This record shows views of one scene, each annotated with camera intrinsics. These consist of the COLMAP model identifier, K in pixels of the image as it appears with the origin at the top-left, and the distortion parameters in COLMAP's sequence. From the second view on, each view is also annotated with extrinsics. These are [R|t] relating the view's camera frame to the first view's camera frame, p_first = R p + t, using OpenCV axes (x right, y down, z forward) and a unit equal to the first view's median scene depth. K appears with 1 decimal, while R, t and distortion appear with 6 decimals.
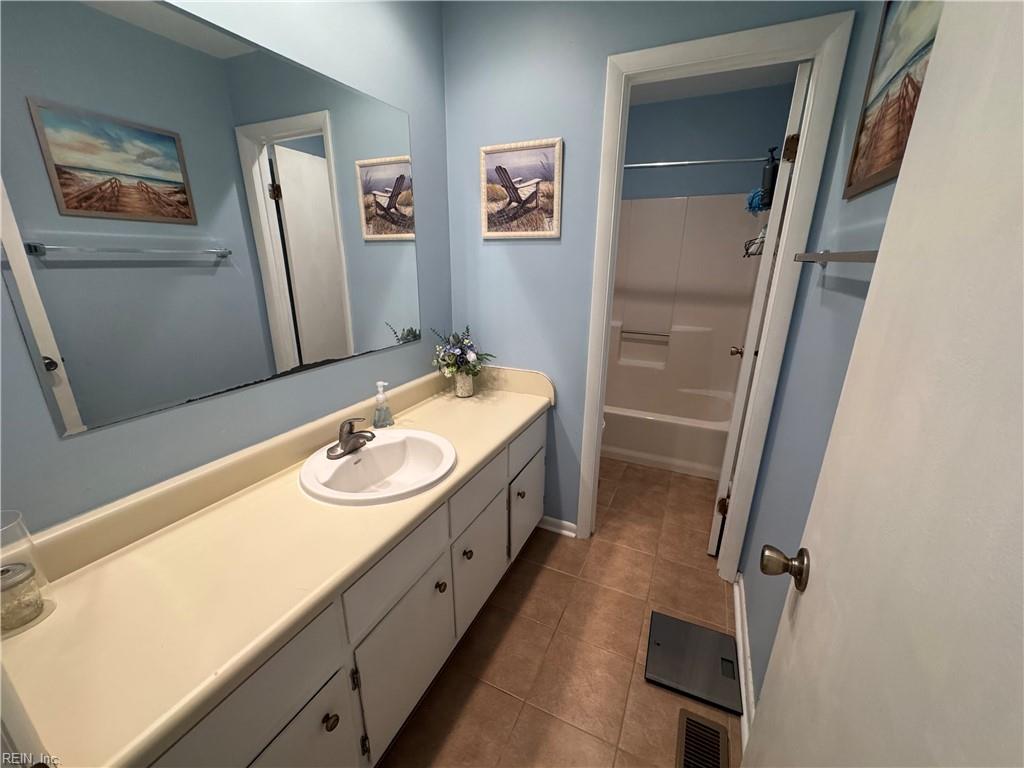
lens RADIAL K [[408.8, 0, 513.0], [0, 408.8, 384.6], [0, 0, 1]] dist [-0.003257, -0.000001]
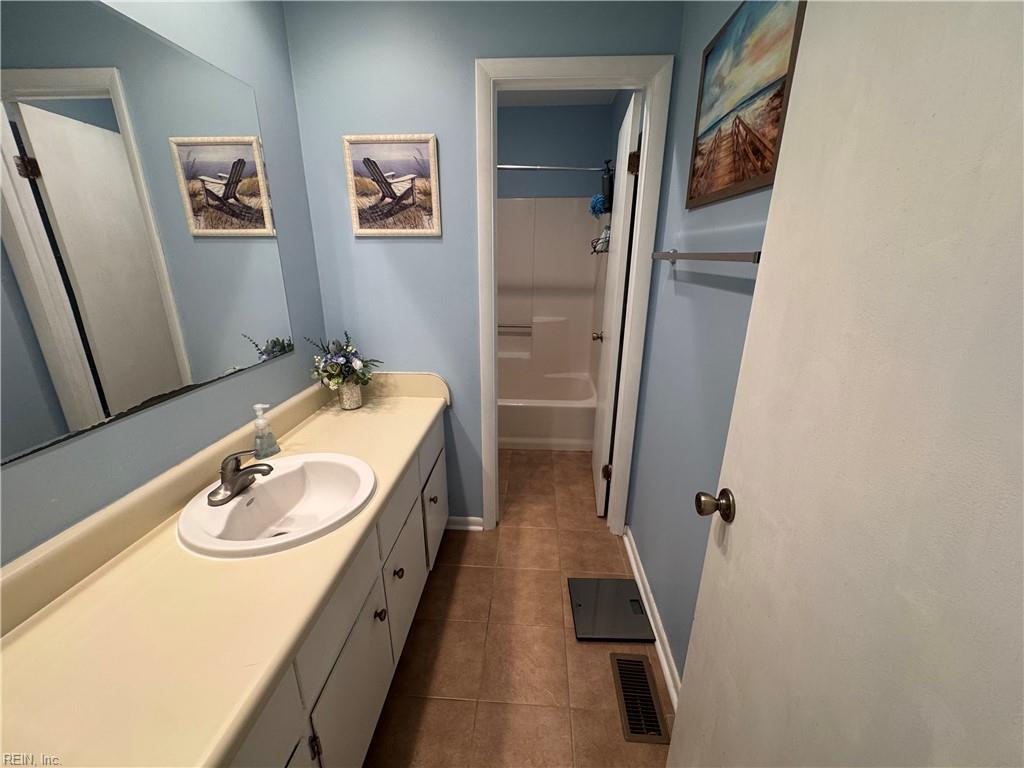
lens RADIAL K [[408.8, 0, 512.0], [0, 408.8, 384.9], [0, 0, 1]] dist [-0.003257, -0.000001]
pose [[0.928387, -0.116988, 0.352719, -0.114133], [0.113375, 0.993070, 0.030963, -0.012103], [-0.353897, 0.011244, 0.935217, 0.016628]]
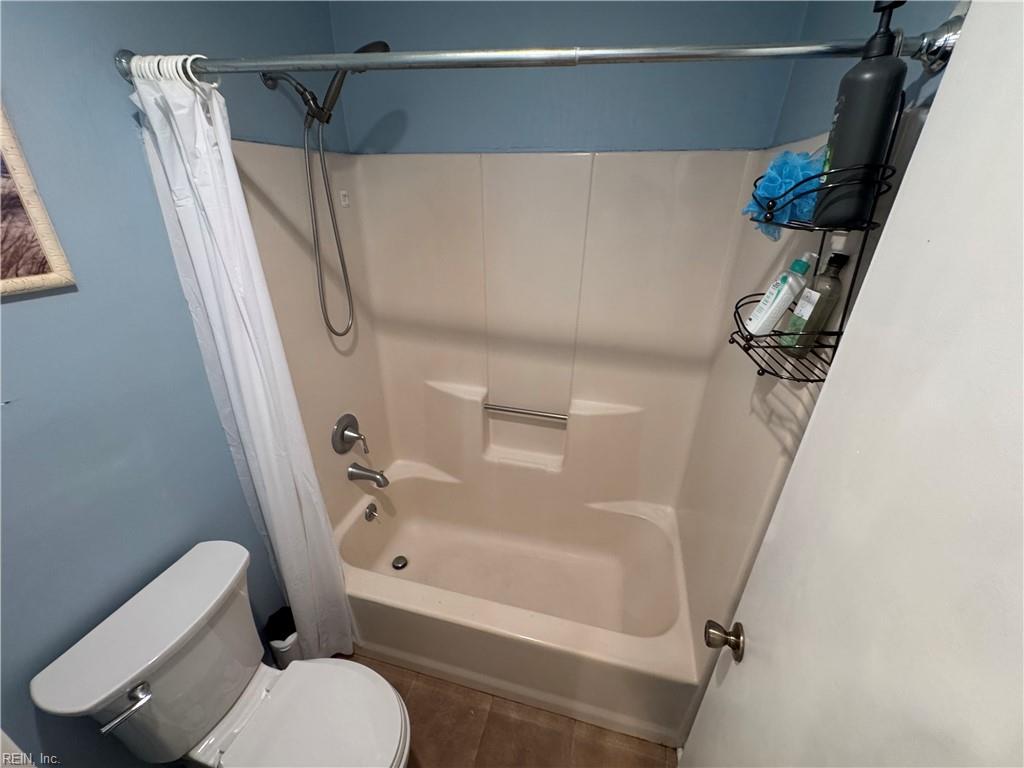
lens RADIAL K [[408.8, 0, 520.8], [0, 408.8, 386.0], [0, 0, 1]] dist [-0.003257, -0.000001]
pose [[0.976114, -0.067675, 0.206450, 0.371563], [0.042503, 0.991370, 0.124013, -0.415962], [-0.213060, -0.112276, 0.970567, 0.850325]]
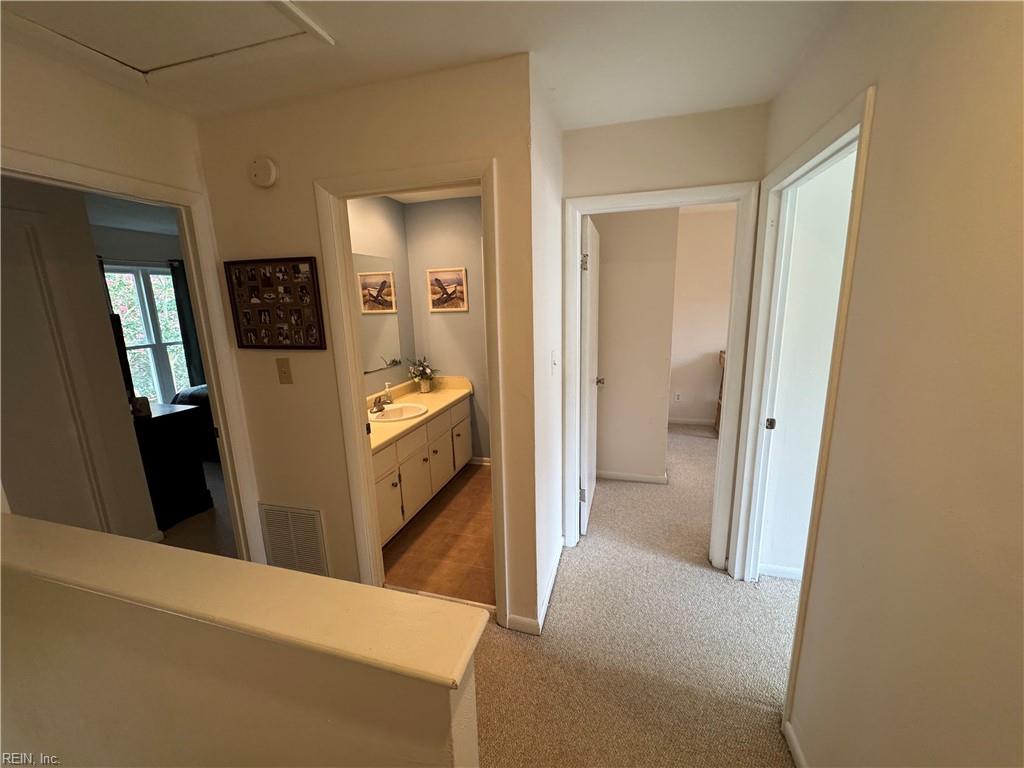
lens RADIAL K [[408.8, 0, 509.8], [0, 408.8, 387.3], [0, 0, 1]] dist [-0.003257, -0.000001]
pose [[0.987385, -0.069304, 0.142364, -0.000290], [0.082245, 0.992797, -0.087123, 0.221494], [-0.135300, 0.097733, 0.985973, -1.023497]]
